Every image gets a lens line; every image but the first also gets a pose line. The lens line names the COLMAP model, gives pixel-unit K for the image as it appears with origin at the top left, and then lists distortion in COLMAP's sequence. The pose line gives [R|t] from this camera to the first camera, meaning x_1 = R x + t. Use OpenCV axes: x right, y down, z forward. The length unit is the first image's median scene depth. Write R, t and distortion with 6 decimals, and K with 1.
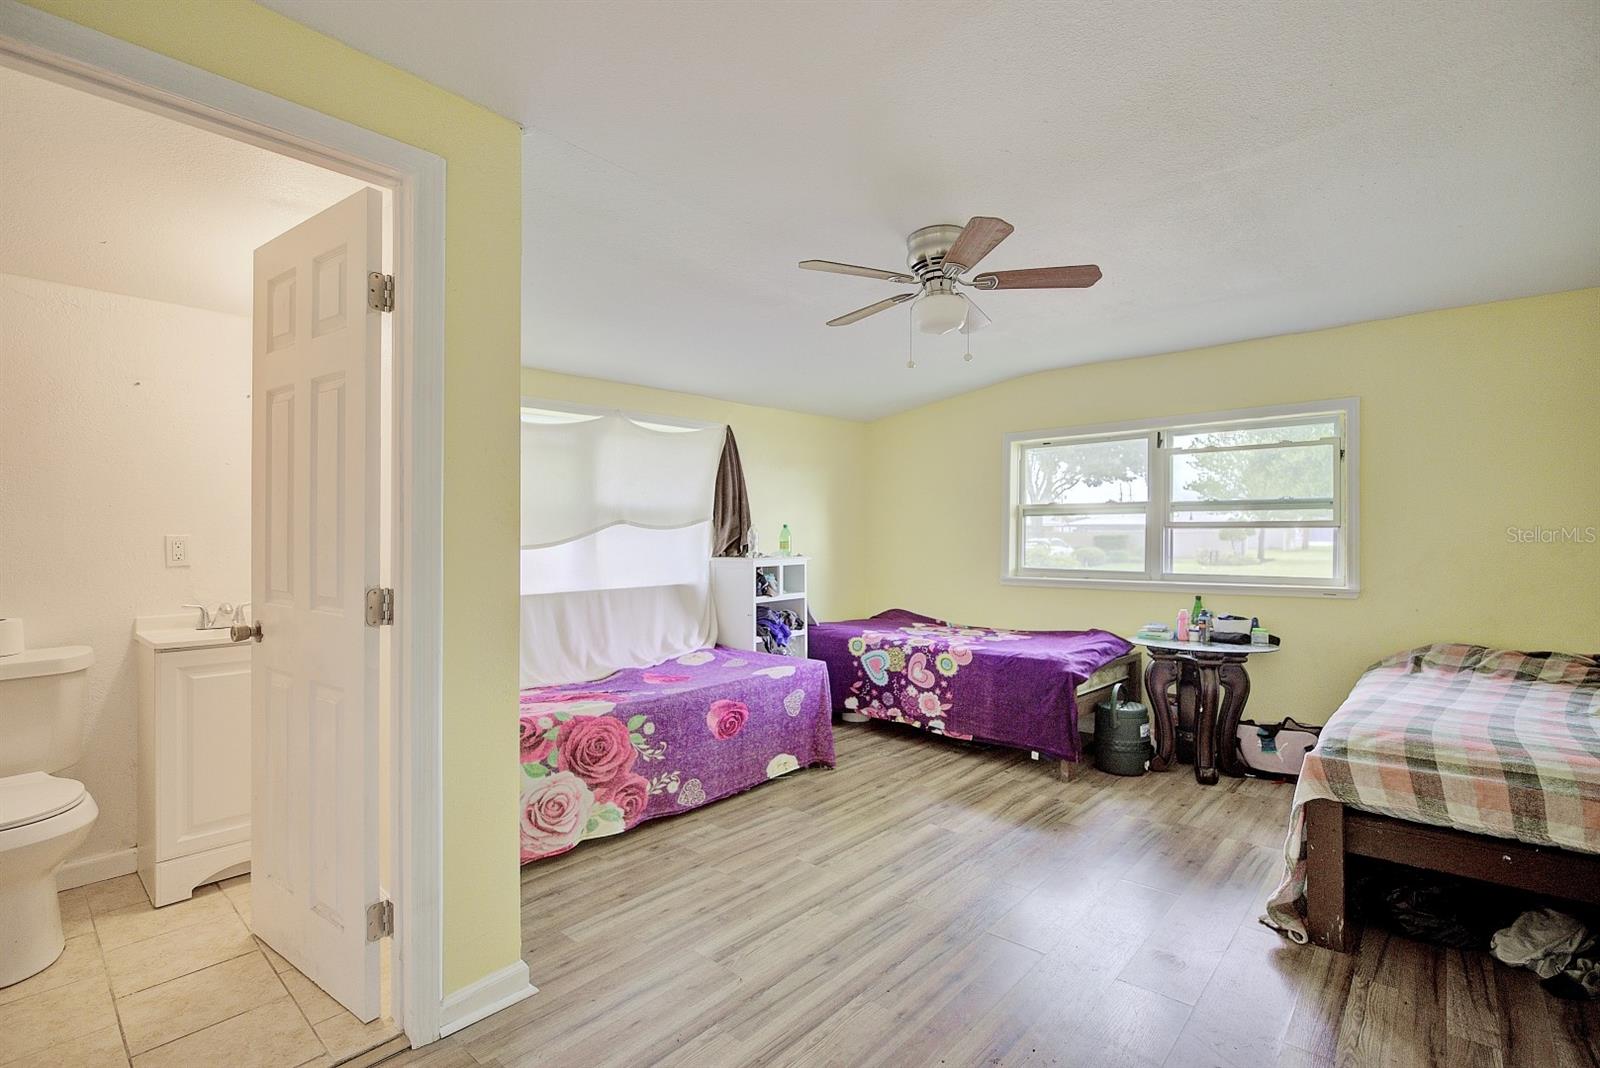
lens RADIAL K [[746.6, 0, 800.0], [0, 746.6, 534.0], [0, 0, 1]] dist [0.001638, 0.000366]
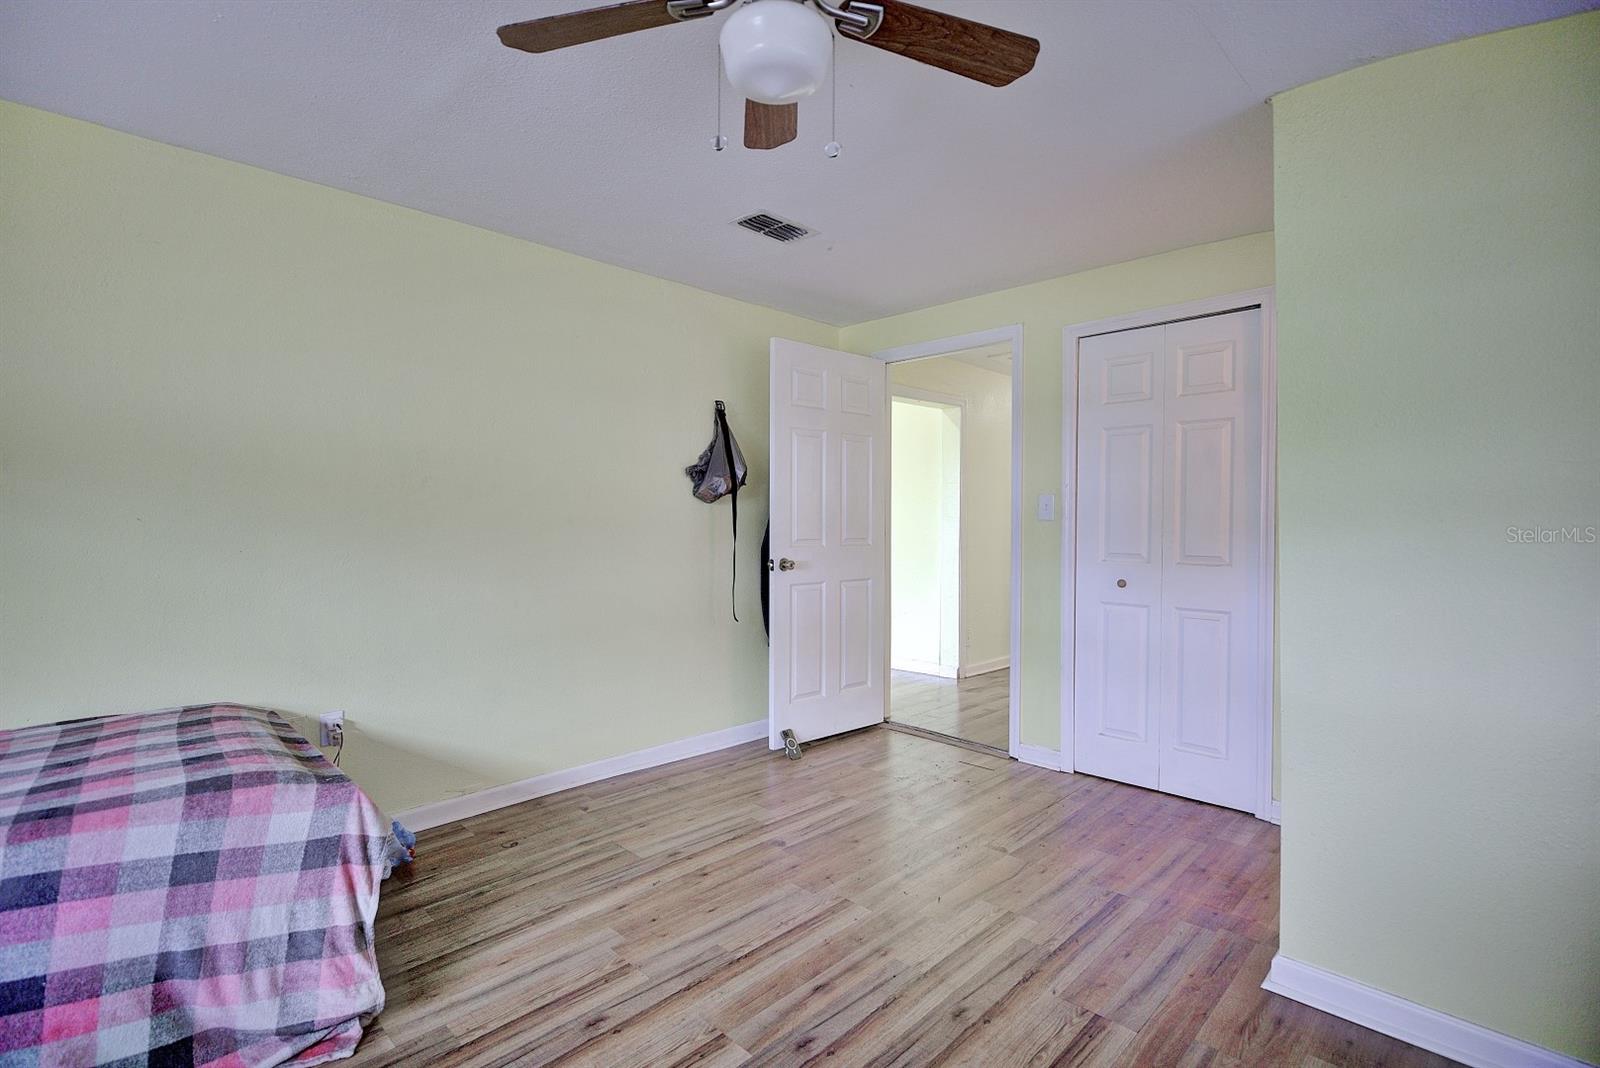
lens RADIAL K [[759.5, 0, 796.8], [0, 759.5, 531.3], [0, 0, 1]] dist [0.000726, -0.000046]
pose [[-0.998005, -0.003560, 0.063034, 0.133544], [-0.003103, 0.999968, 0.007342, 0.015187], [-0.063058, 0.007132, -0.997984, 1.441816]]
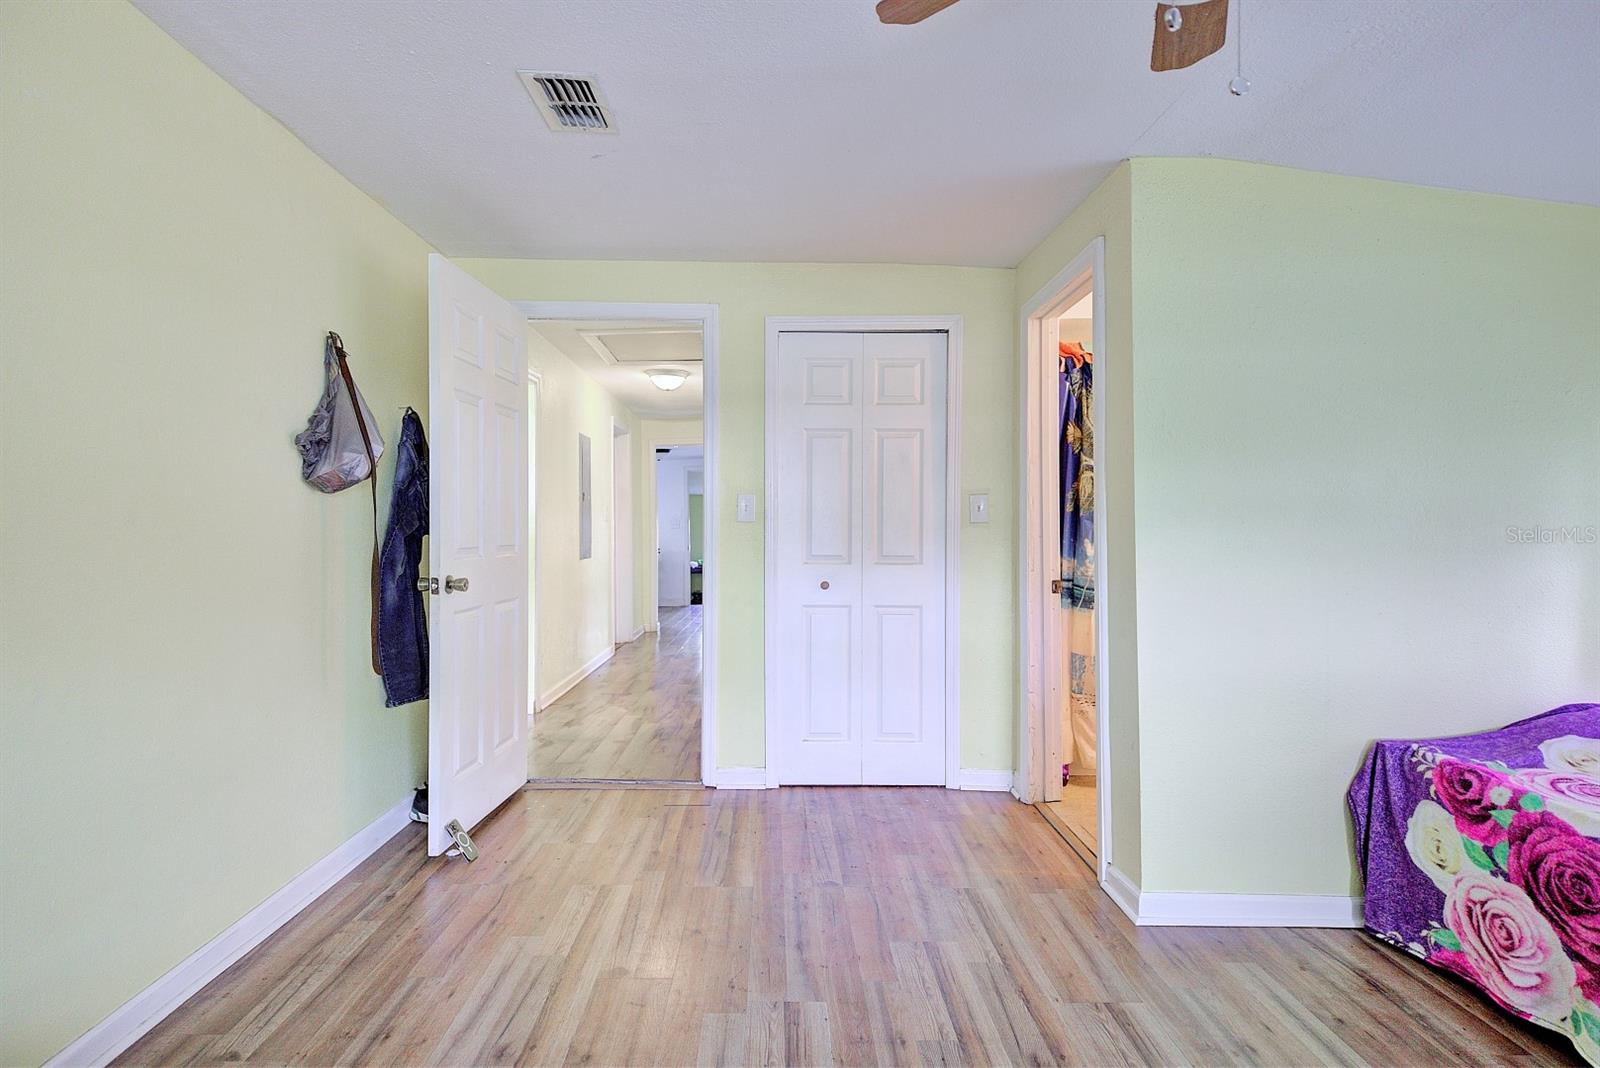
lens RADIAL K [[825.3, 0, 775.2], [0, 825.3, 534.3], [0, 0, 1]] dist [0.026805, -0.000812]
pose [[-0.751003, 0.003326, -0.660291, 0.624338], [0.001144, 0.999992, 0.003735, 0.019126], [0.660298, 0.002049, -0.751001, 1.131653]]
